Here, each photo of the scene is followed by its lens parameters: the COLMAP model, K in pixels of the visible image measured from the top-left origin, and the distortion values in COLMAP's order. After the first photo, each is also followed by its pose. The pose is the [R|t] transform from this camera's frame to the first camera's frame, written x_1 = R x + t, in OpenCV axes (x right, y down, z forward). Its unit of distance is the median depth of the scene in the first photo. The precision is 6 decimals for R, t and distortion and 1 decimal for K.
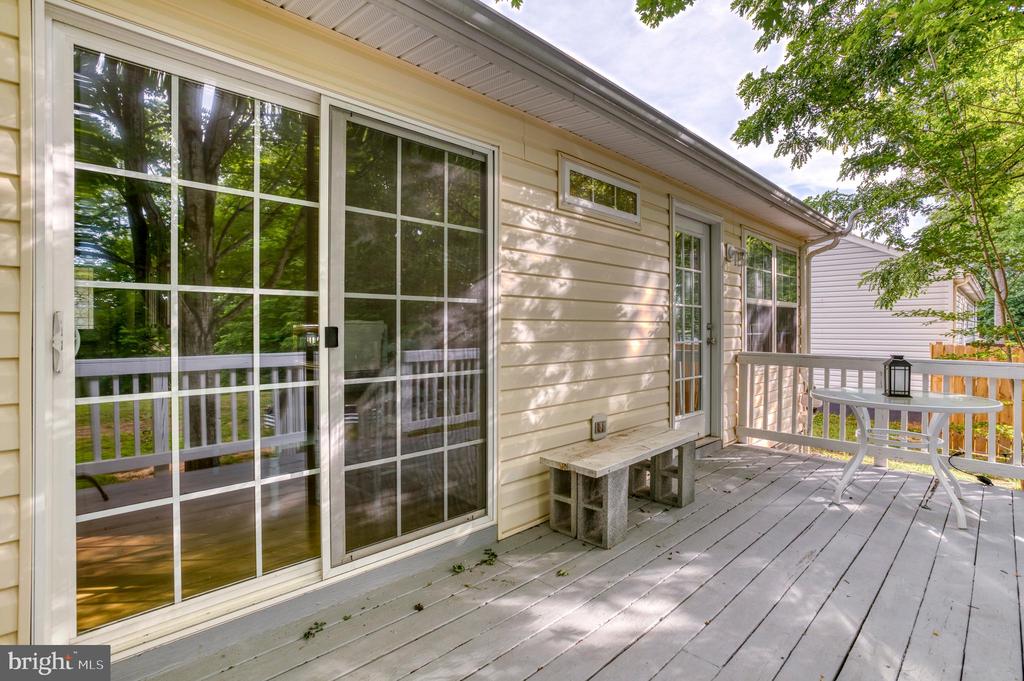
lens RADIAL K [[500.2, 0, 521.4], [0, 500.2, 328.4], [0, 0, 1]] dist [-0.078722, 0.031387]
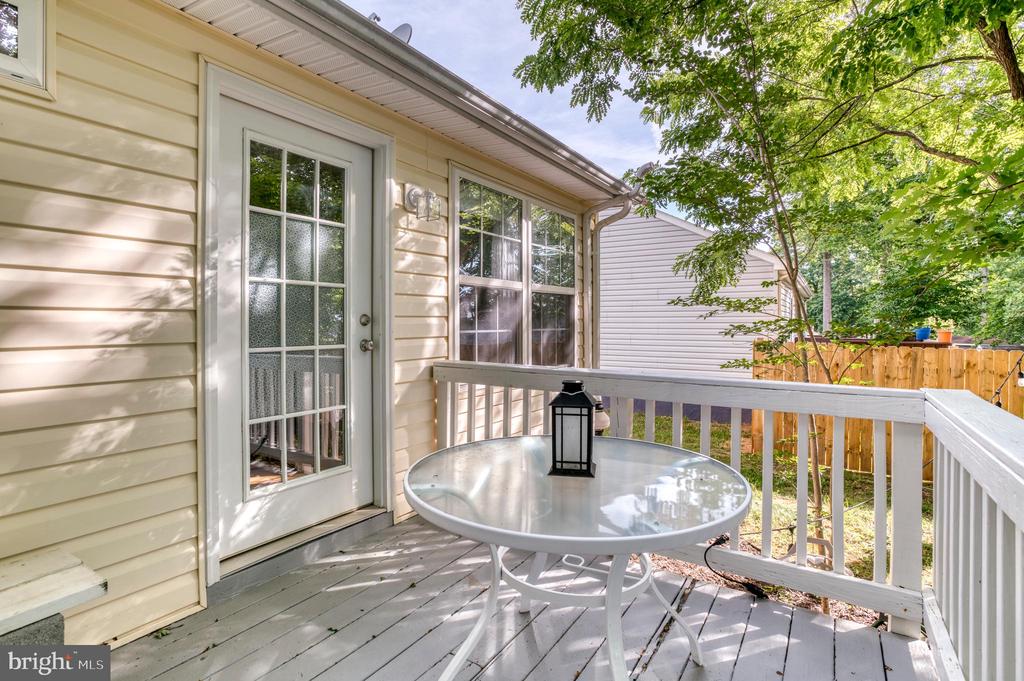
lens RADIAL K [[488.1, 0, 496.8], [0, 488.1, 343.2], [0, 0, 1]] dist [-0.075760, 0.038665]
pose [[0.984000, -0.023241, 0.176647, 0.367999], [0.018726, 0.999455, 0.027184, 0.008906], [-0.177182, -0.023441, 0.983899, 0.346931]]
